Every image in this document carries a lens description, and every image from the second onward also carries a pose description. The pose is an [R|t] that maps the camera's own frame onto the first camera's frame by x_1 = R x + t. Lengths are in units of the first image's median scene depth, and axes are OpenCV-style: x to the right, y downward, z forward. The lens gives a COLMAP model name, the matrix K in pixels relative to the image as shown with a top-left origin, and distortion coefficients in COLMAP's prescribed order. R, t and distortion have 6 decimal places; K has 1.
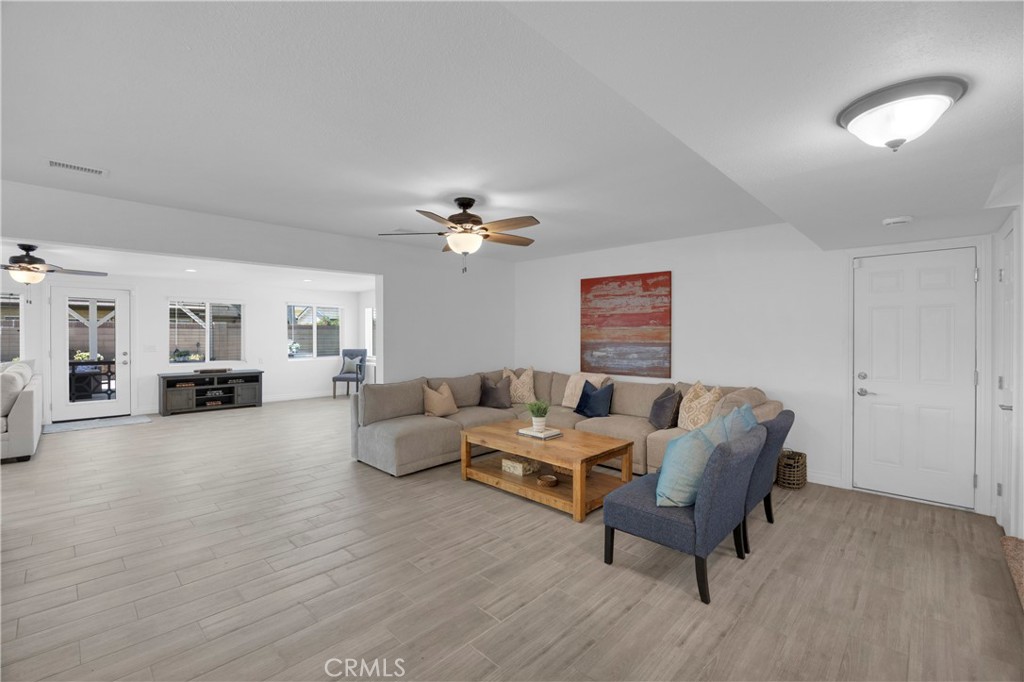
lens RADIAL K [[438.9, 0, 514.3], [0, 438.9, 339.6], [0, 0, 1]] dist [-0.022358, 0.000419]
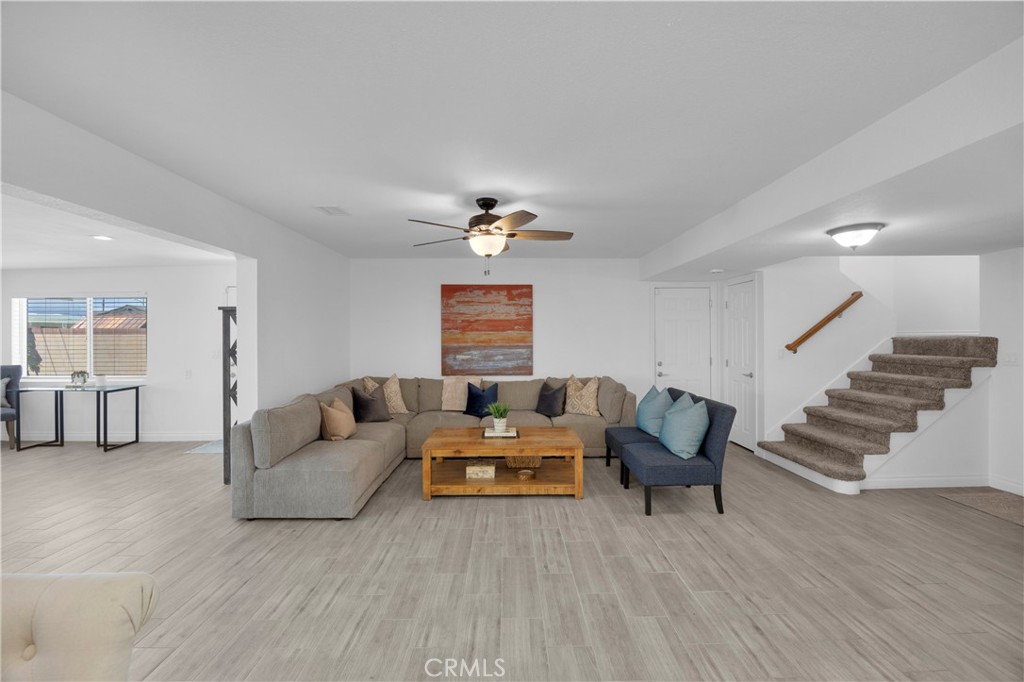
lens RADIAL K [[438.9, 0, 515.4], [0, 438.9, 336.7], [0, 0, 1]] dist [-0.022358, 0.000419]
pose [[0.711418, -0.003201, 0.702761, -0.506830], [0.014772, 0.999837, -0.010400, -0.003852], [-0.702613, 0.017780, 0.711350, 0.181299]]
